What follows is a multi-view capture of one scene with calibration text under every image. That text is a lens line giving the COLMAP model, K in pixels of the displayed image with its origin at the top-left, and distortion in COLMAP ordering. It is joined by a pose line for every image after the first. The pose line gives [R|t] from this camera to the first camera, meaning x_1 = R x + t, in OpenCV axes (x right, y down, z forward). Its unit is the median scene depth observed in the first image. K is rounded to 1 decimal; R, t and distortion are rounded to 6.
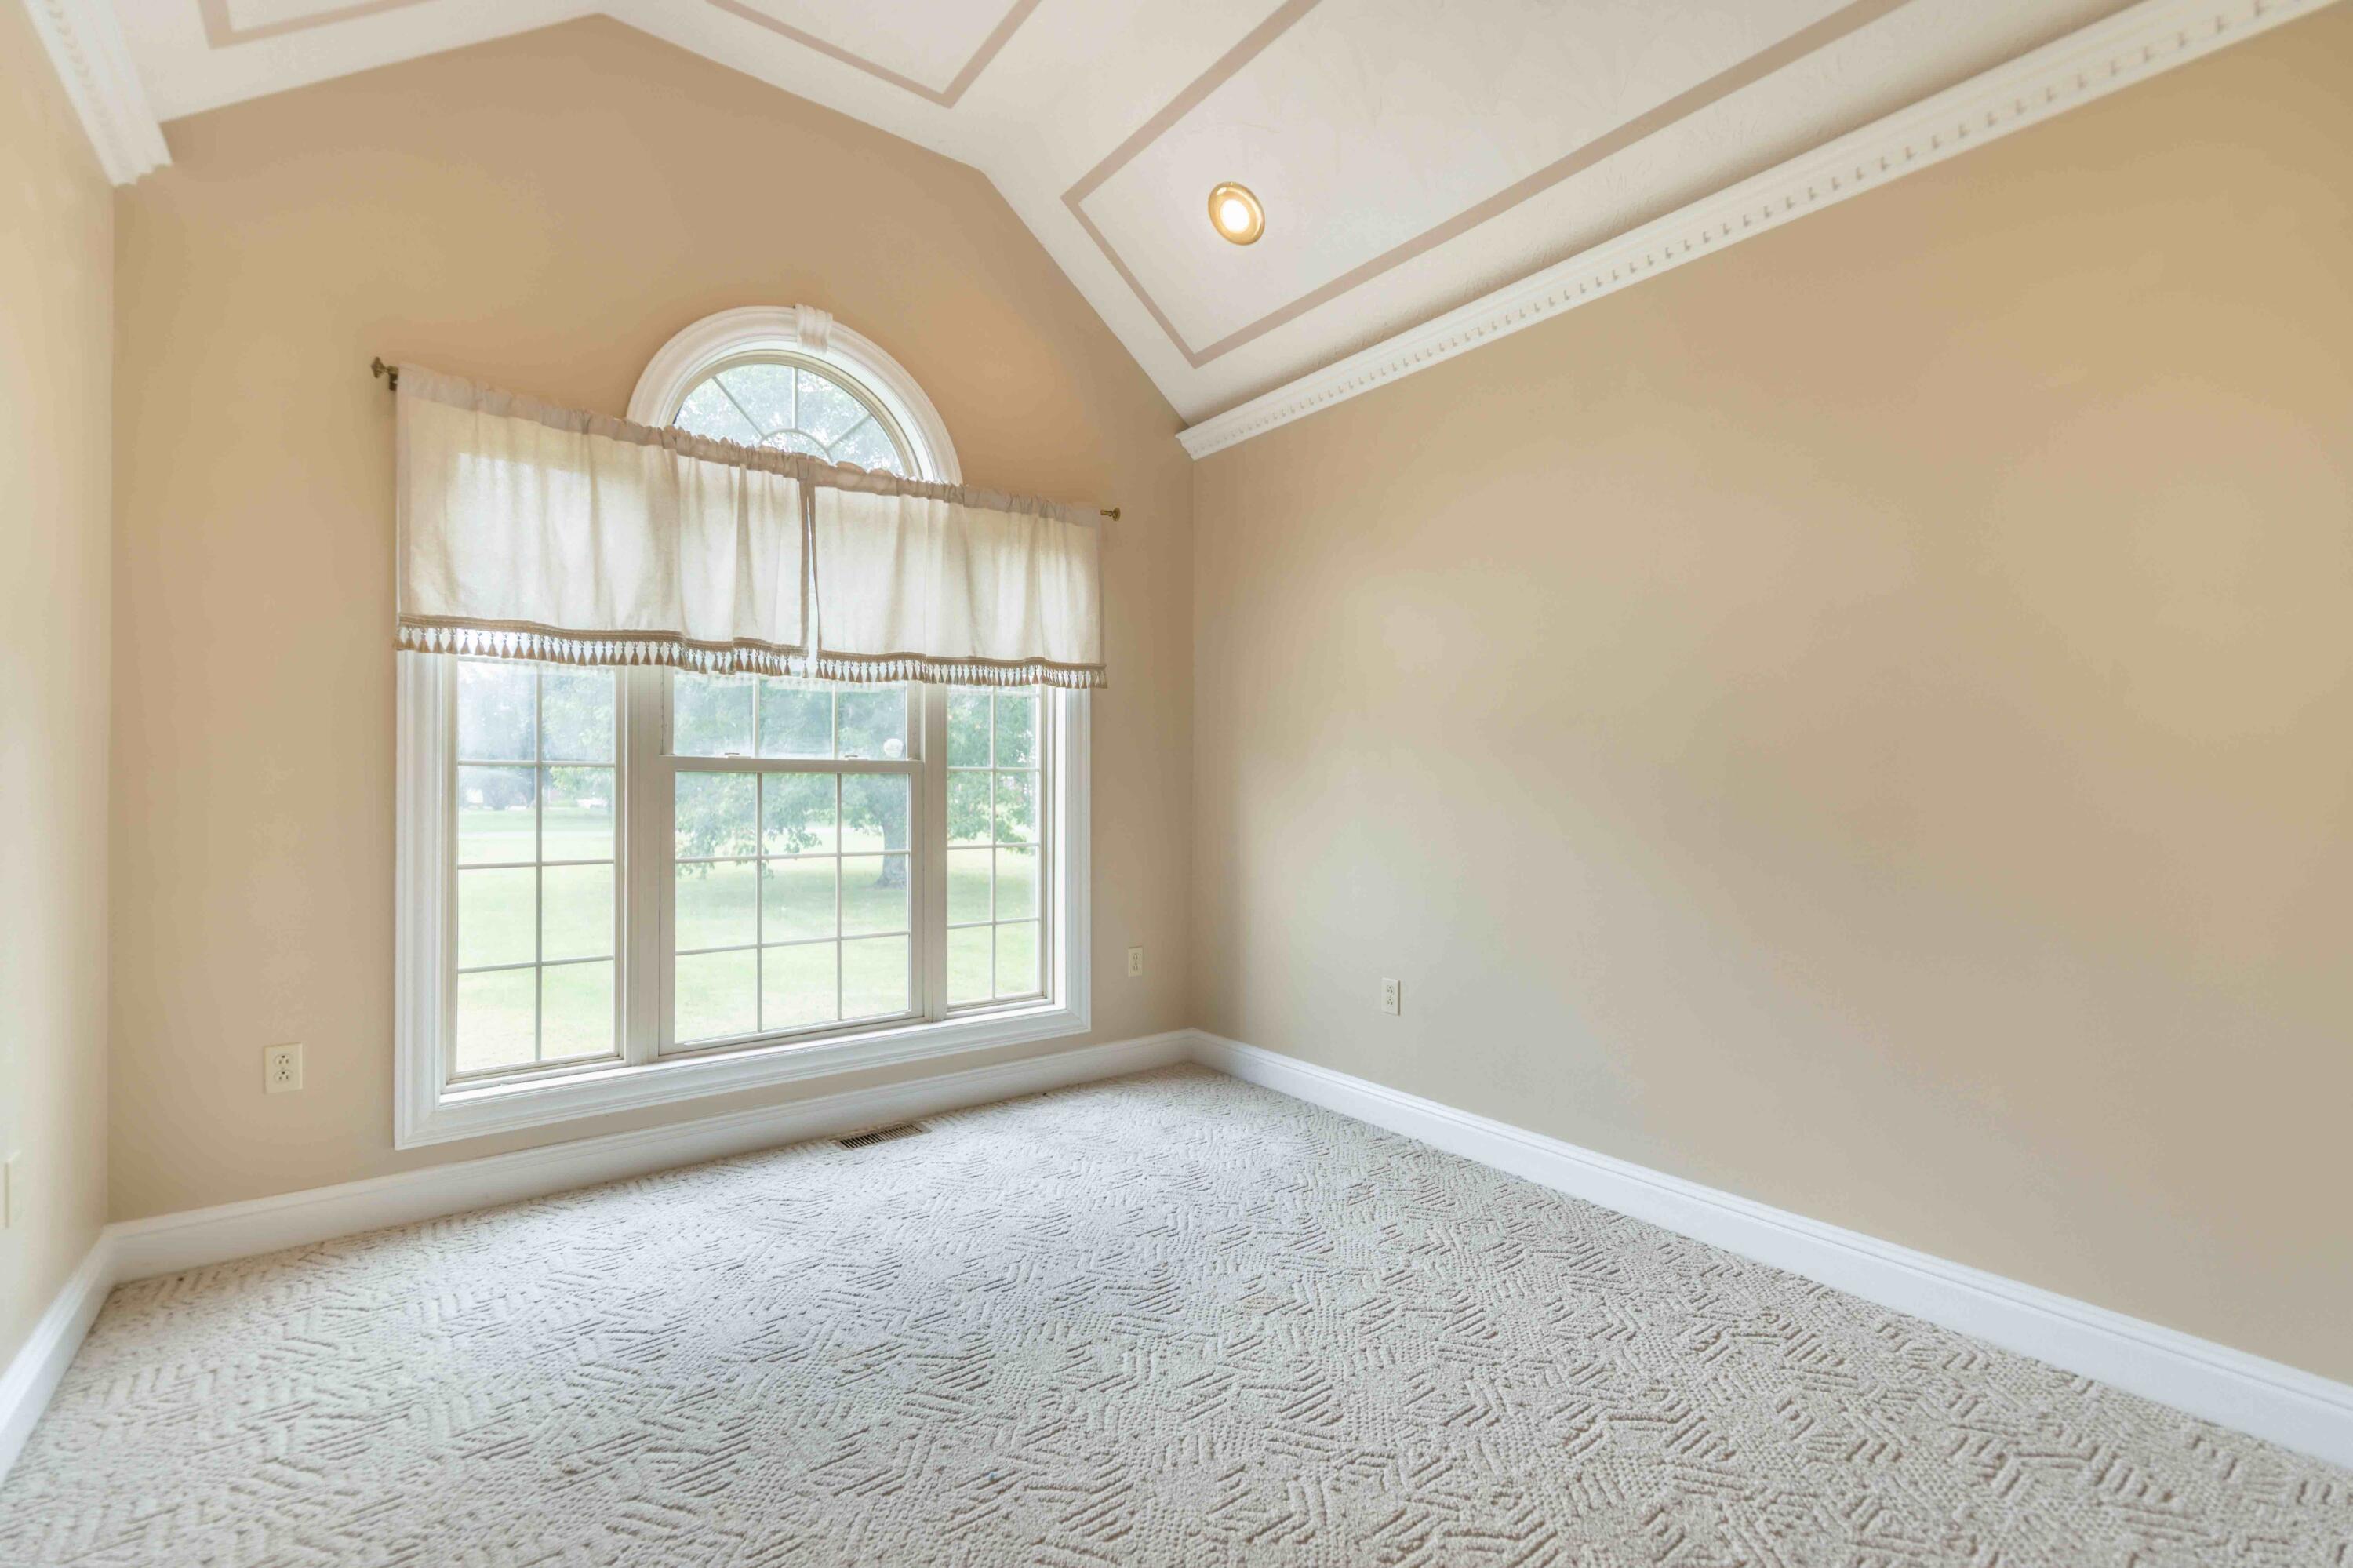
lens RADIAL K [[1017.3, 0, 1167.9], [0, 1017.3, 777.0], [0, 0, 1]] dist [0.001443, 0.000766]
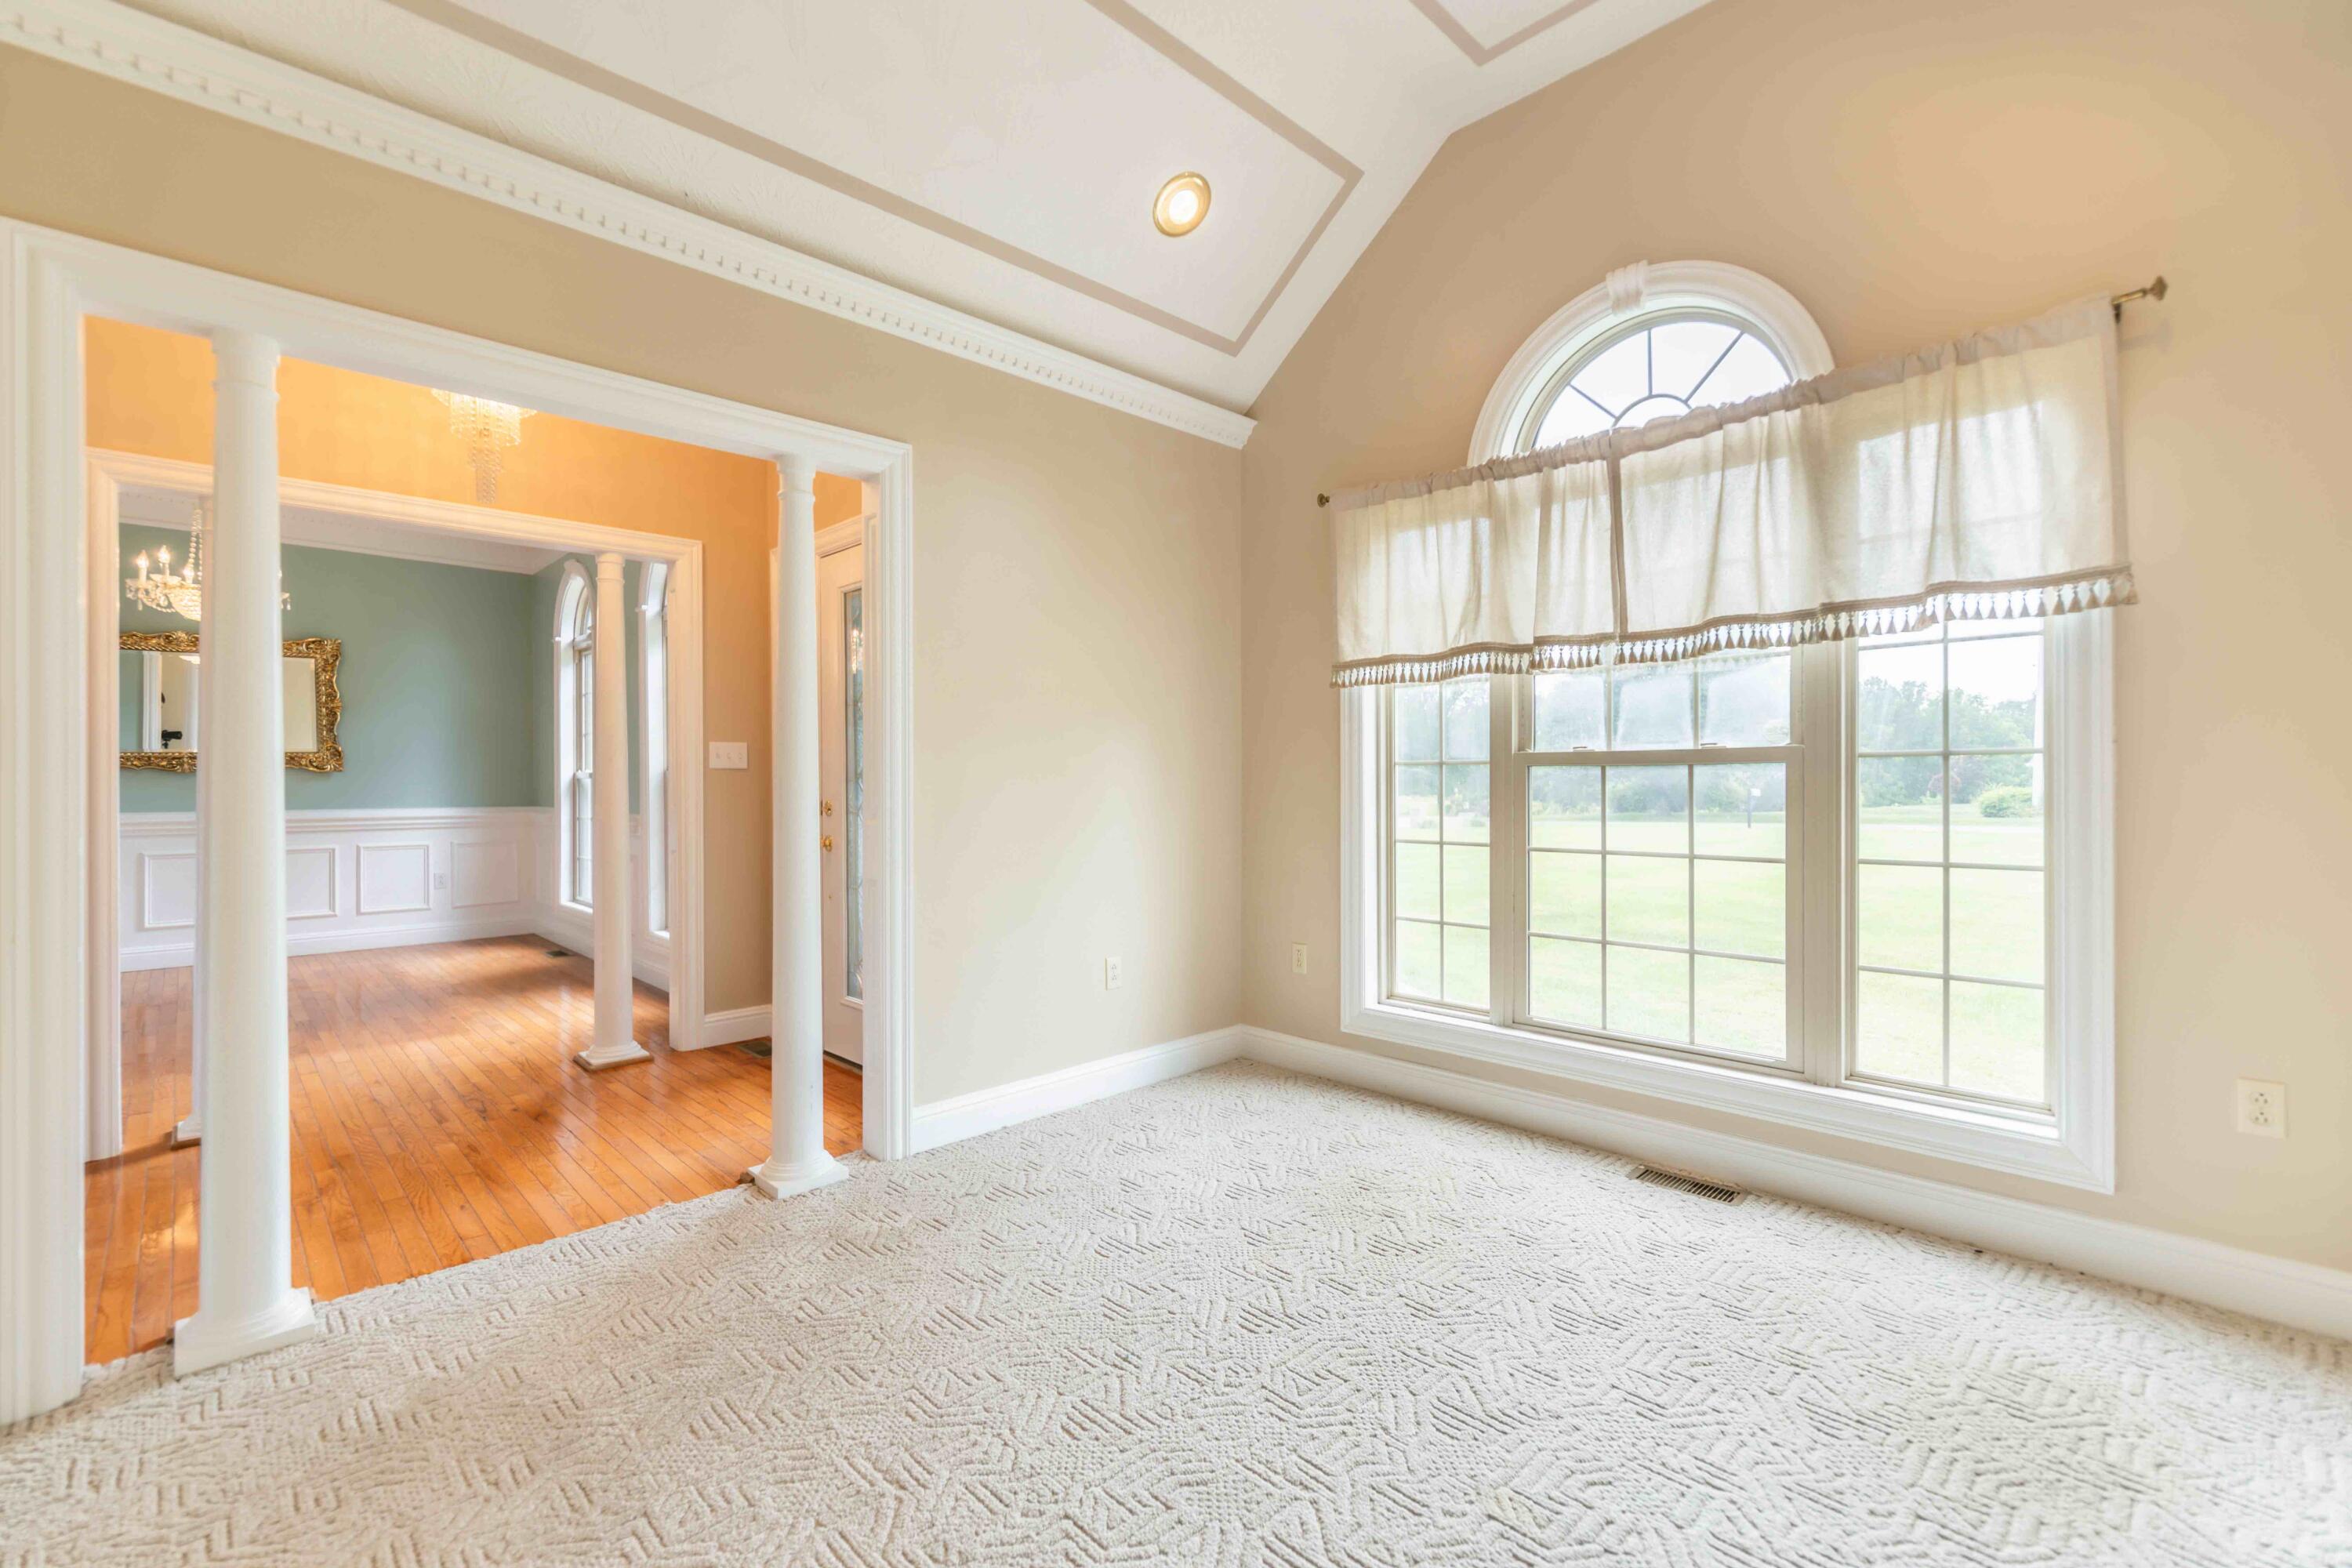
lens RADIAL K [[1016.9, 0, 1175.4], [0, 1016.9, 780.3], [0, 0, 1]] dist [0.001443, 0.000766]
pose [[0.116094, -0.005442, -0.993223, 0.556278], [0.013263, 0.999904, -0.003928, 0.008396], [0.993150, -0.012717, 0.116155, 0.502287]]
